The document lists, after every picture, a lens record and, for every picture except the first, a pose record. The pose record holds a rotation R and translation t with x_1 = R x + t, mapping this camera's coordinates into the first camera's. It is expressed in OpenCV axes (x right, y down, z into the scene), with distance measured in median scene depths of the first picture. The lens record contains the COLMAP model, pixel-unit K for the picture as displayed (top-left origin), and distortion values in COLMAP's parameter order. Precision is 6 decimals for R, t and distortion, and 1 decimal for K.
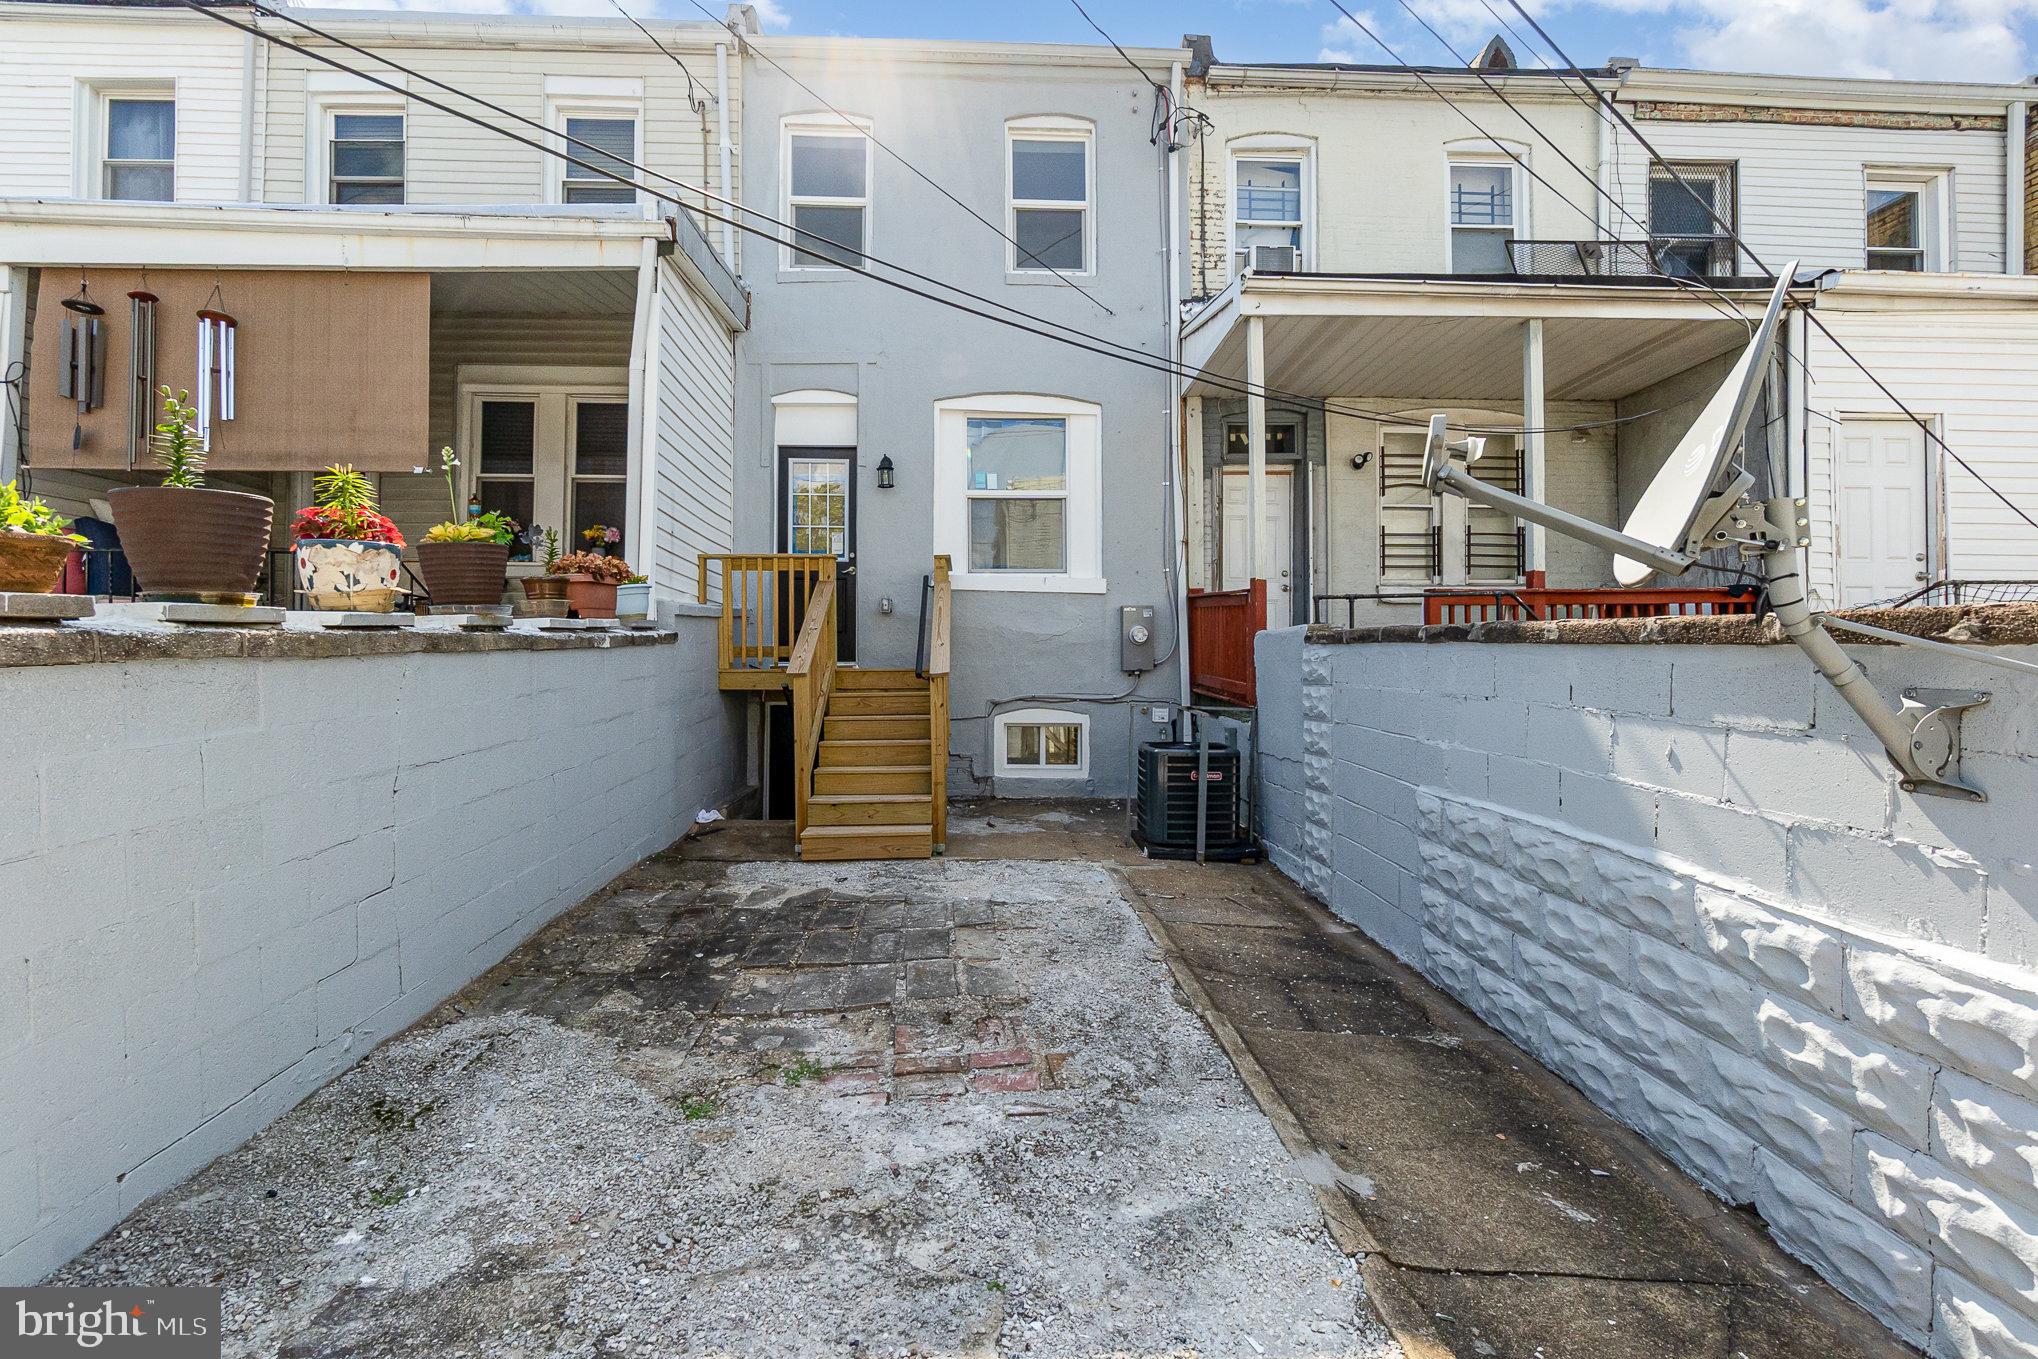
lens RADIAL K [[888.1, 0, 1013.3], [0, 888.1, 633.9], [0, 0, 1]] dist [0.000055, 0.000016]
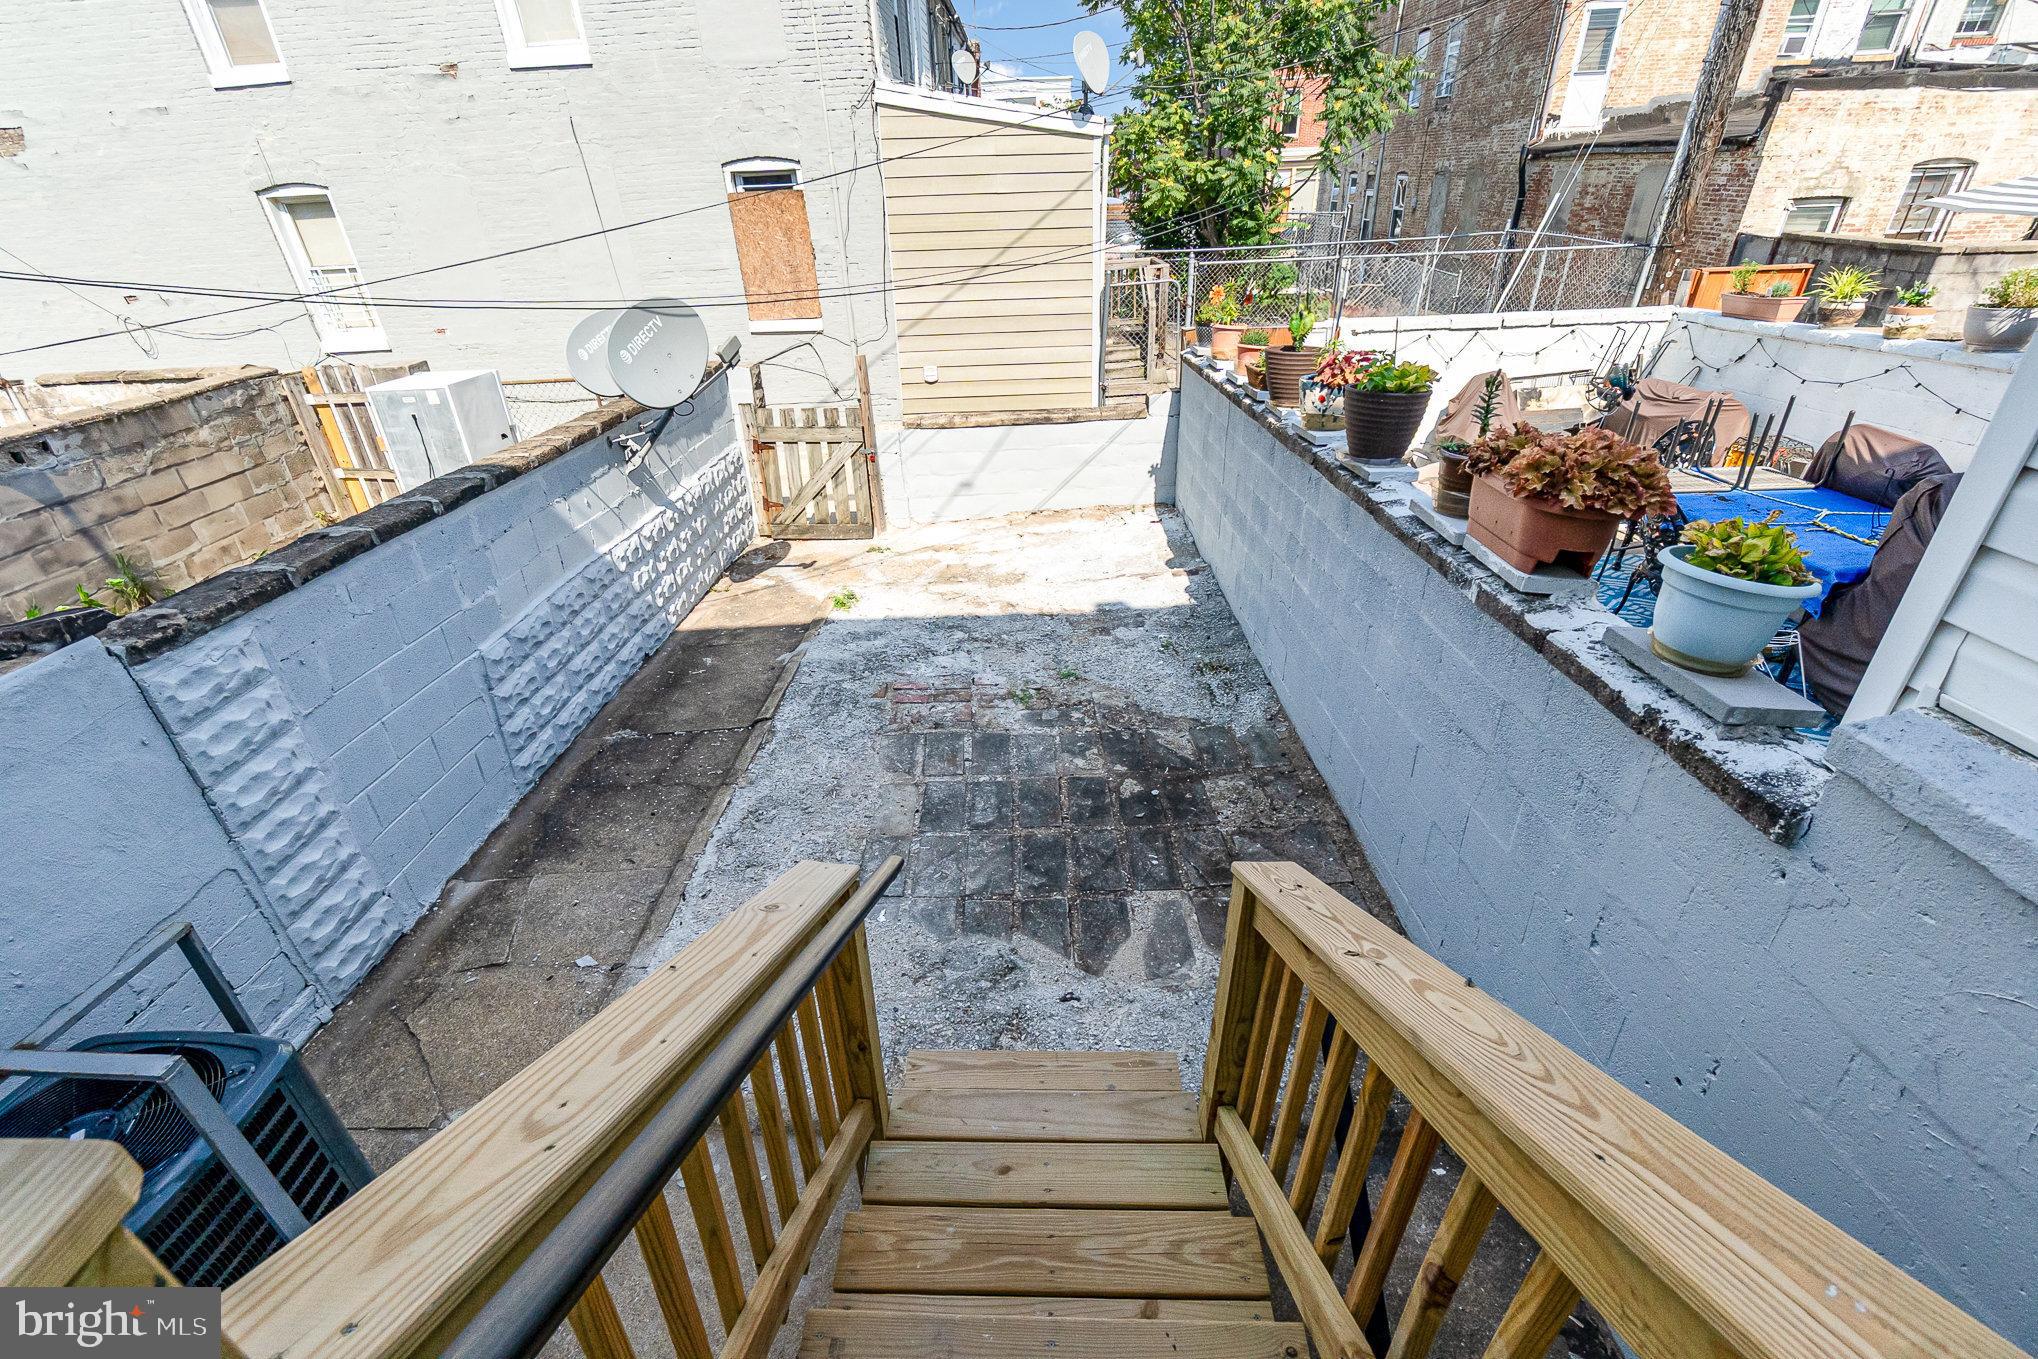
lens RADIAL K [[888.1, 0, 1013.3], [0, 888.1, 633.9], [0, 0, 1]] dist [0.000055, 0.000016]
pose [[-0.996814, 0.003625, 0.079677, -0.350697], [0.036433, 0.909350, 0.414434, -0.345144], [-0.070952, 0.416017, -0.906585, 2.486745]]
